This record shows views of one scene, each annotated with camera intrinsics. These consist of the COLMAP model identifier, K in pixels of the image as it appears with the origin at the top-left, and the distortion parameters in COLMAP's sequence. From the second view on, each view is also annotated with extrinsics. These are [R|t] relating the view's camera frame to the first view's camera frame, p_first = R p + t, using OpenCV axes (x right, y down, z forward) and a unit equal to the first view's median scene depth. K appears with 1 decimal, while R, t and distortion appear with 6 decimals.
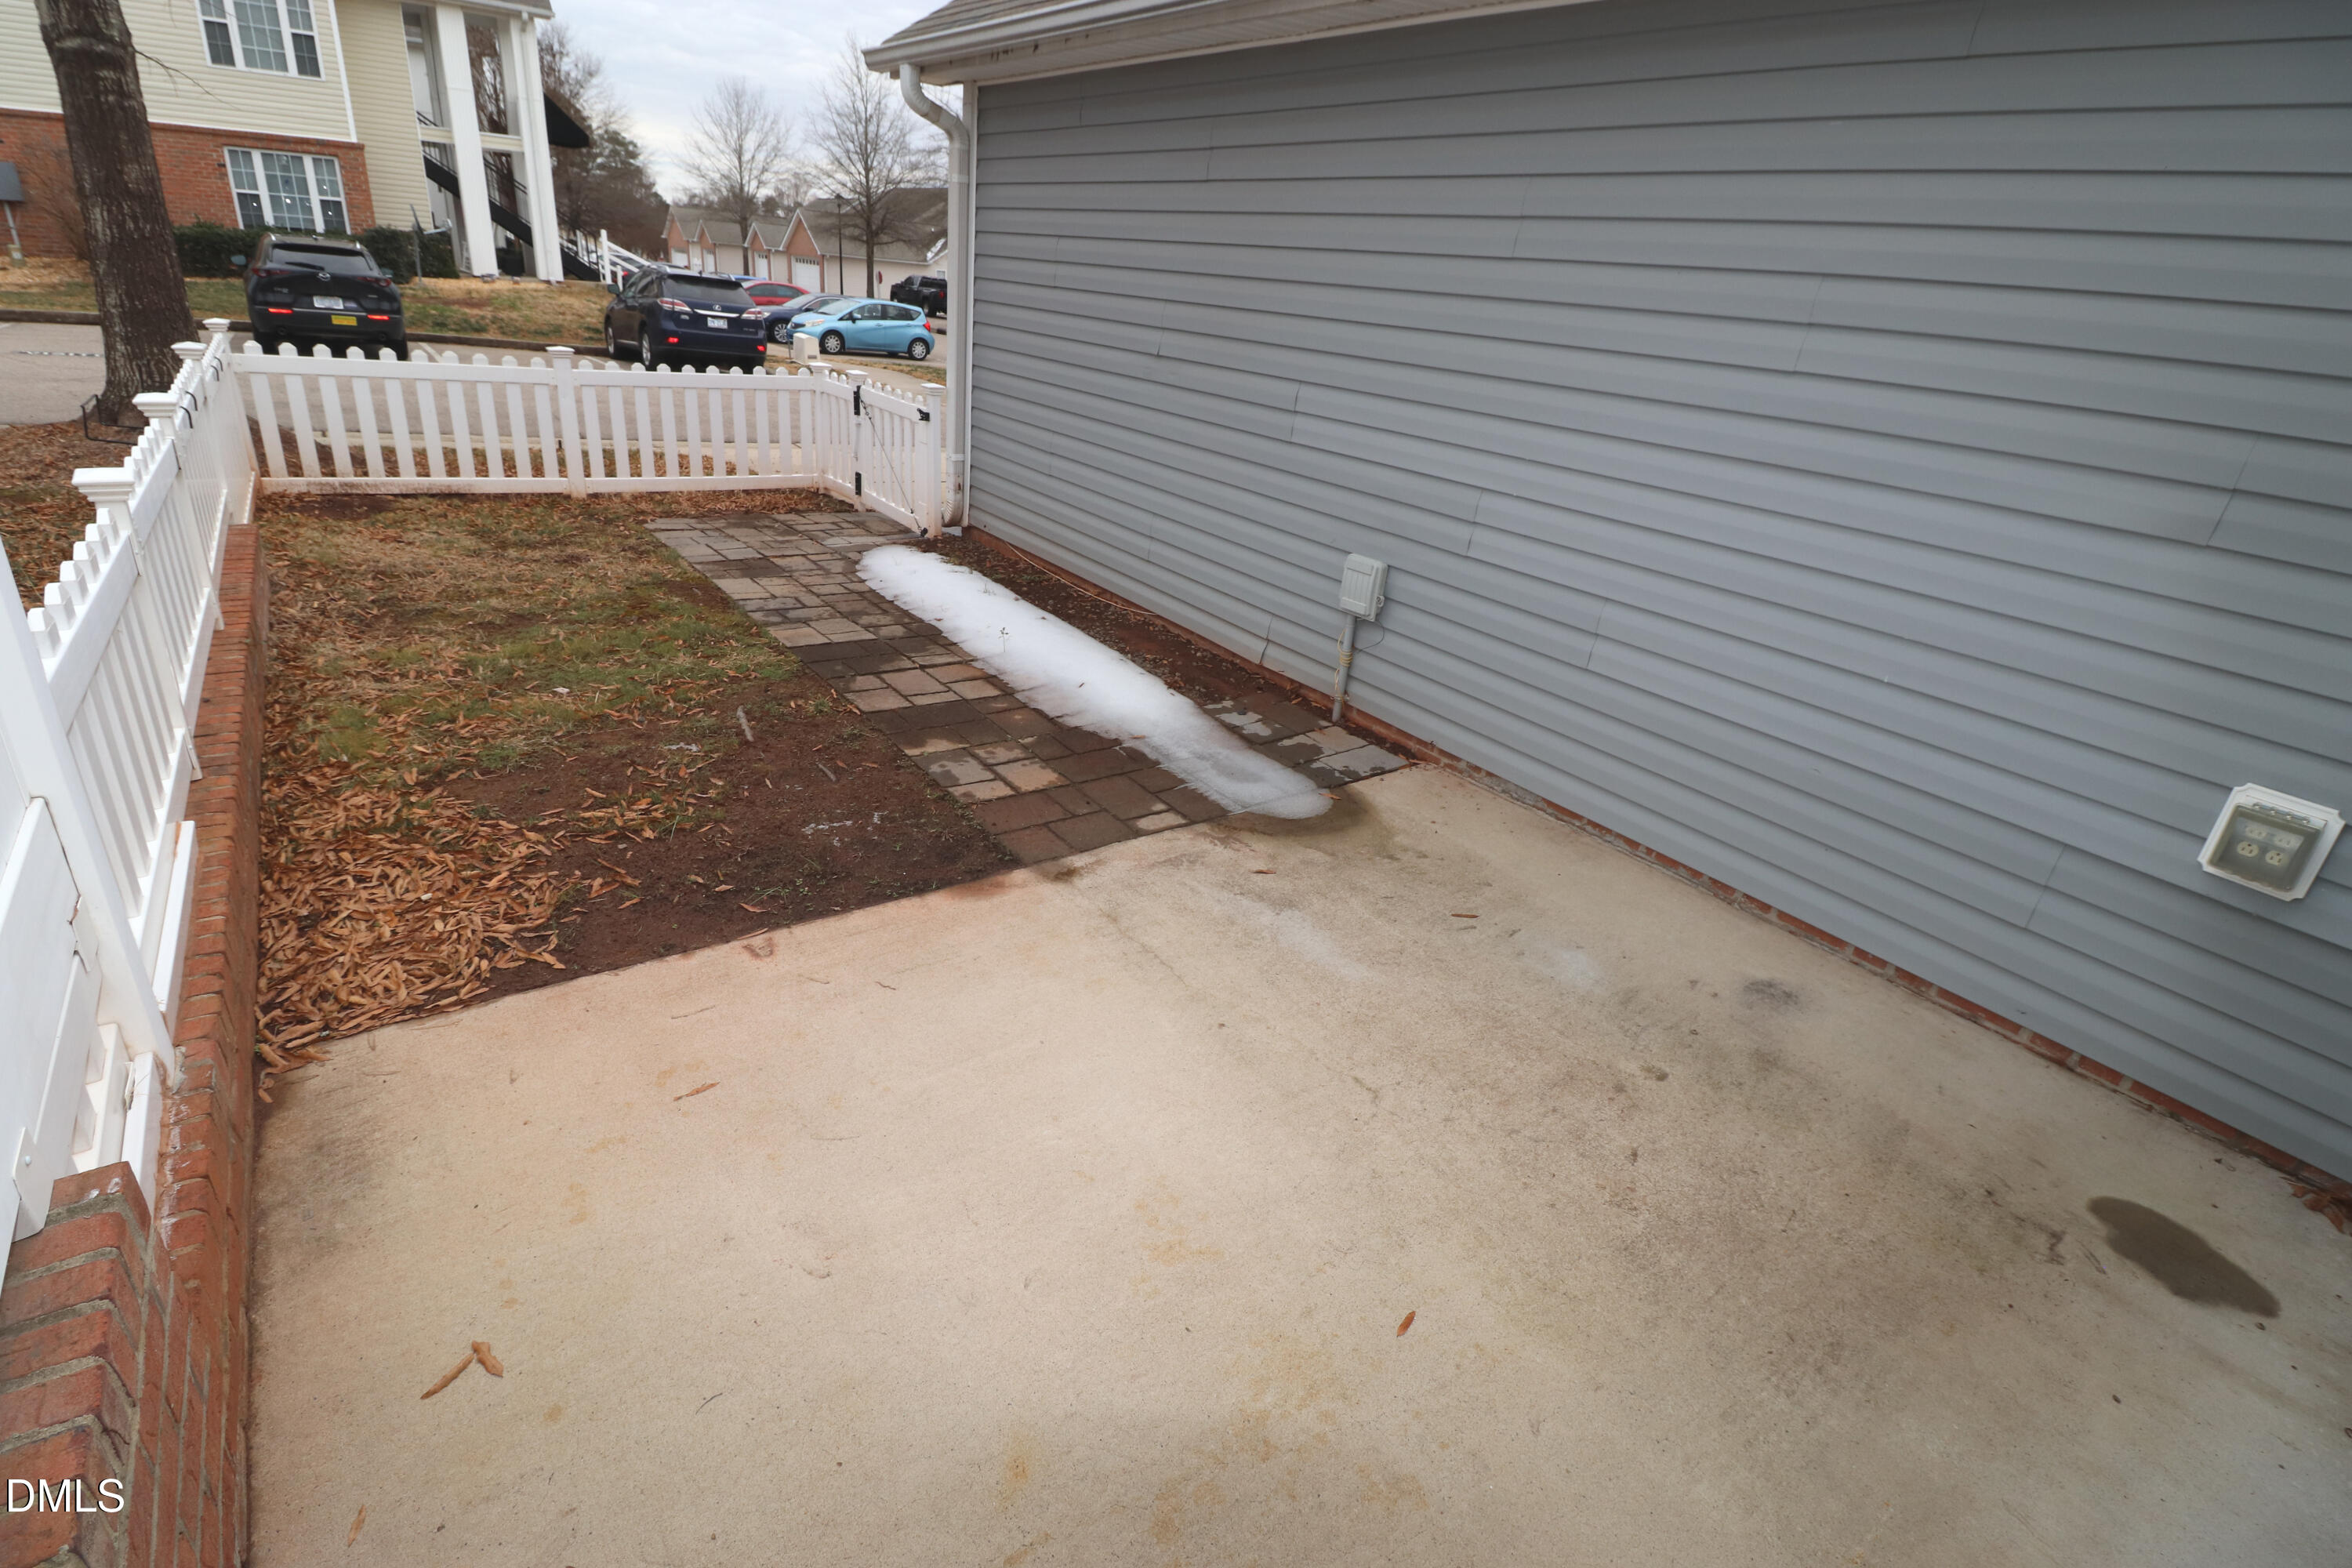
lens RADIAL K [[1085.5, 0, 1161.1], [0, 1085.5, 764.1], [0, 0, 1]] dist [-0.002075, -0.009954]
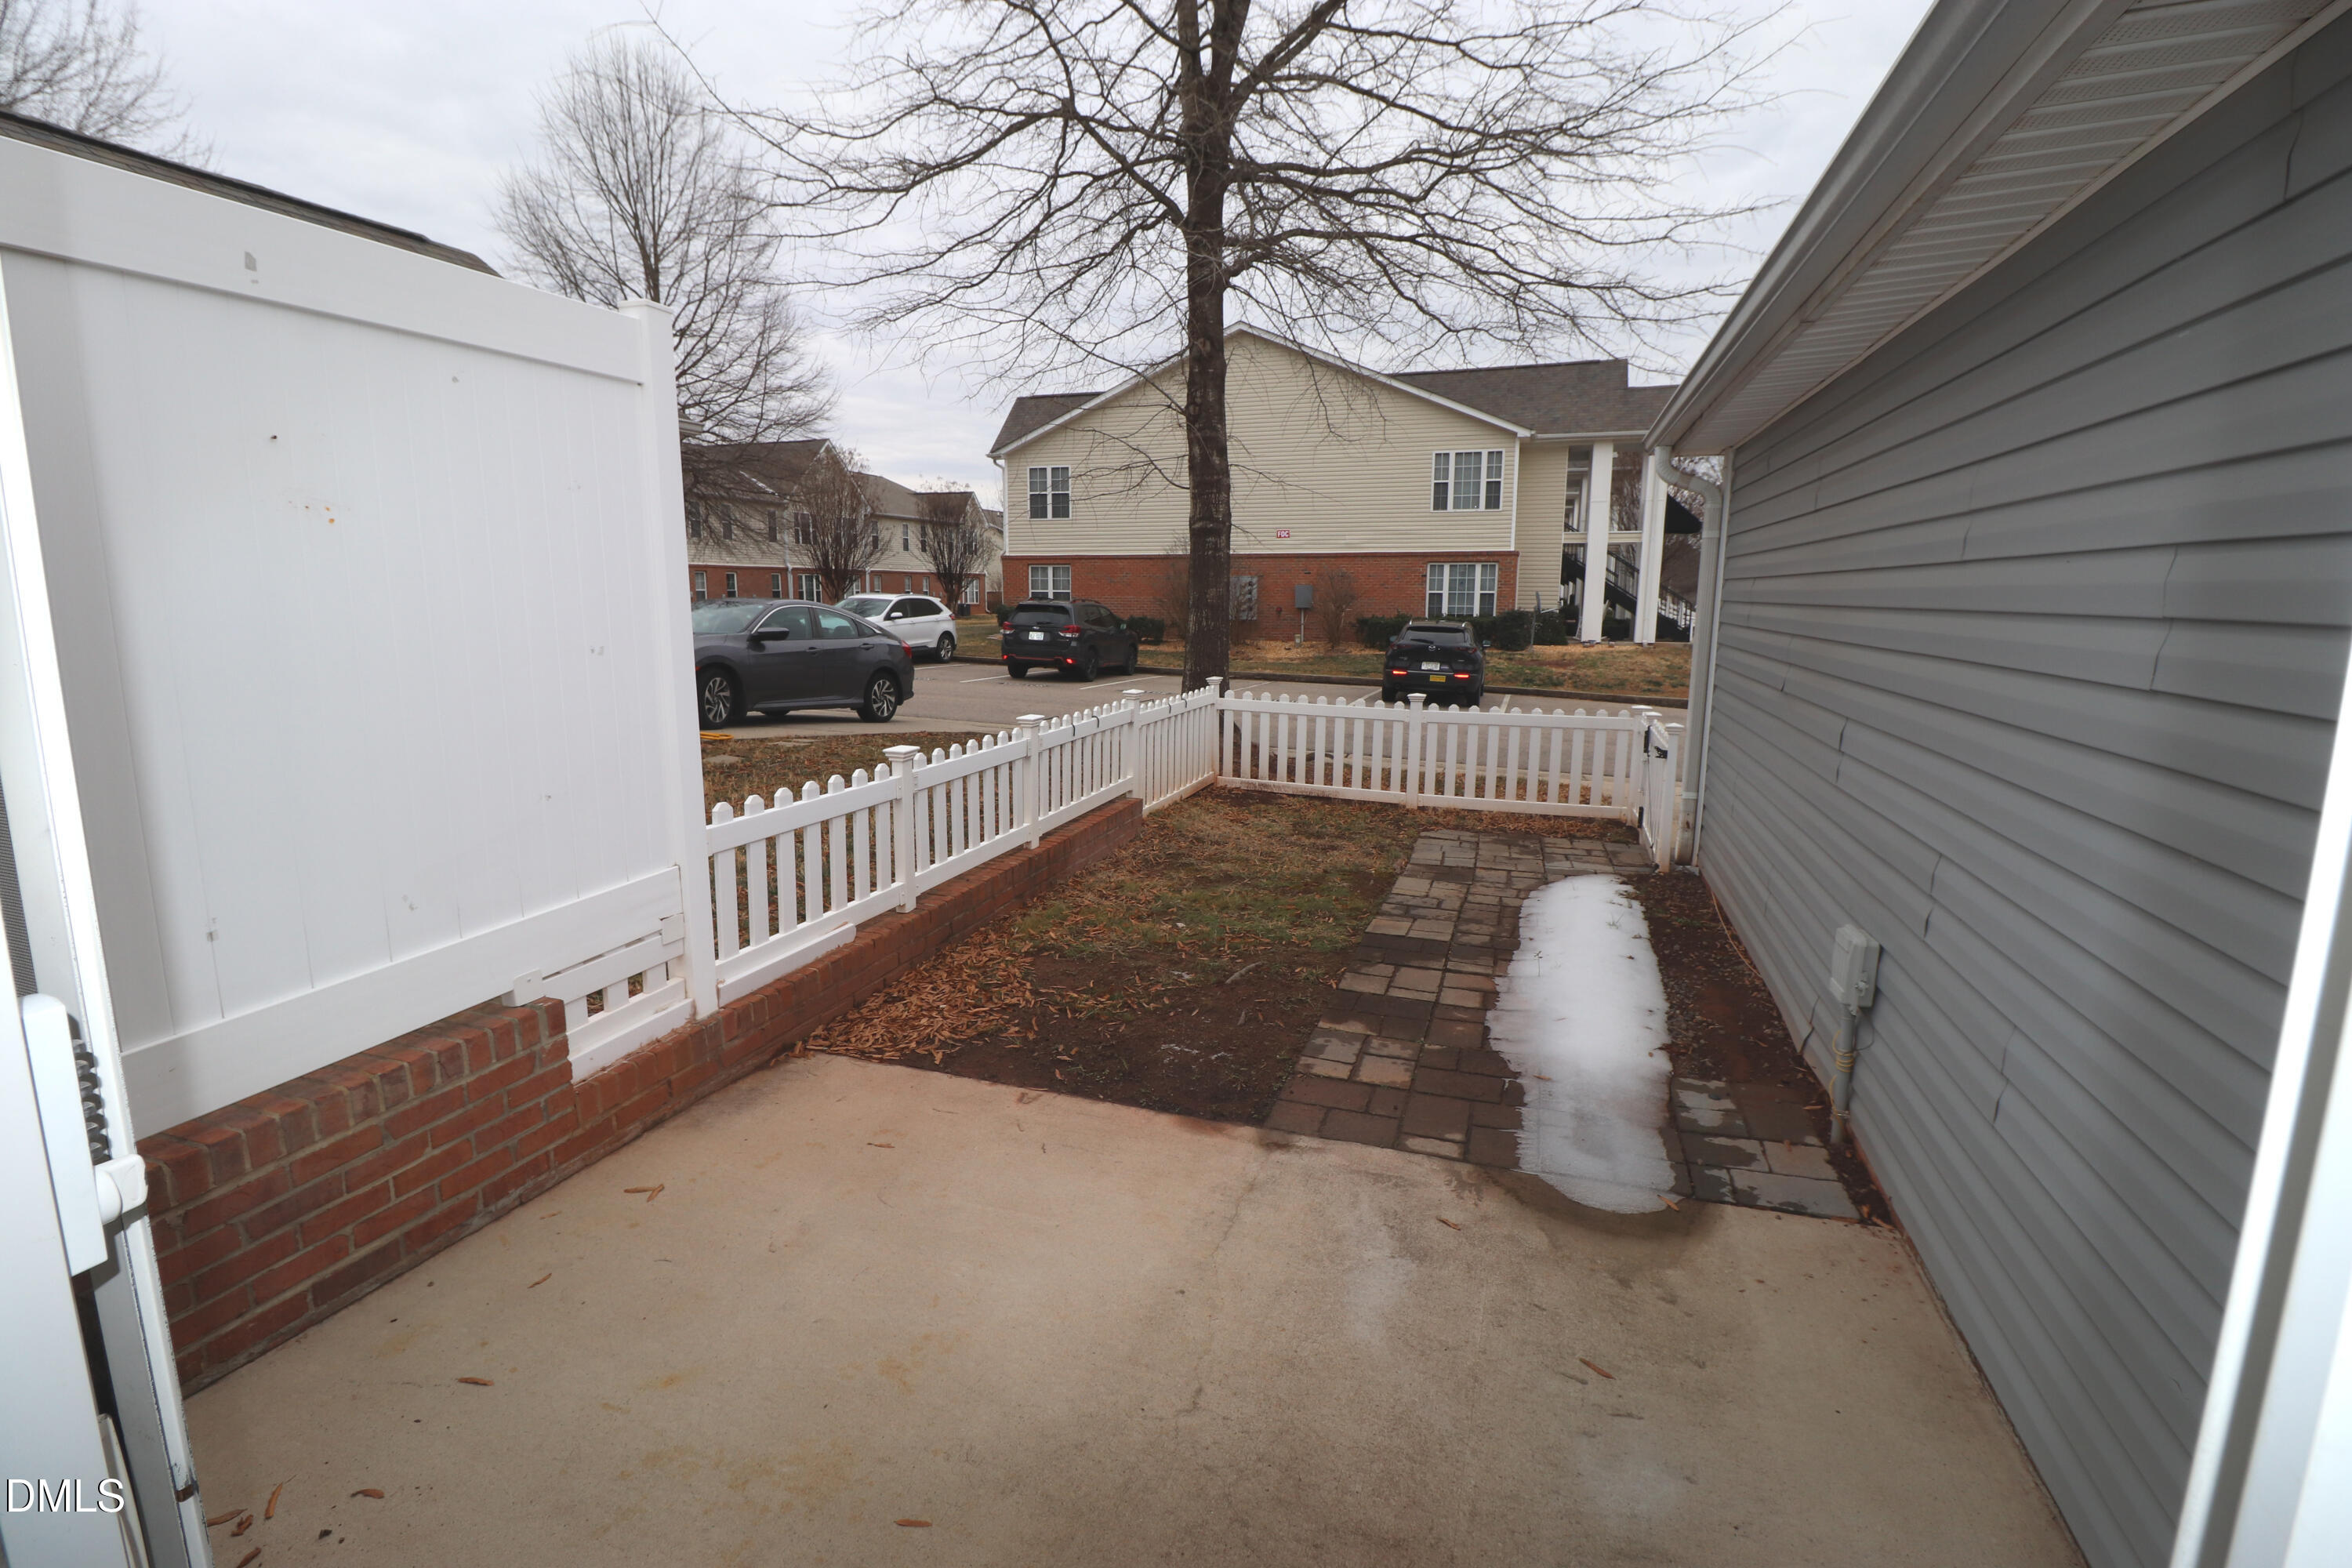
lens RADIAL K [[1085.5, 0, 1165.2], [0, 1085.5, 772.1], [0, 0, 1]] dist [-0.002075, -0.009954]
pose [[0.569245, 0.045719, -0.820896, 0.487311], [-0.287596, 0.946447, -0.146720, -0.039018], [0.770226, 0.319606, 0.551909, 0.149901]]
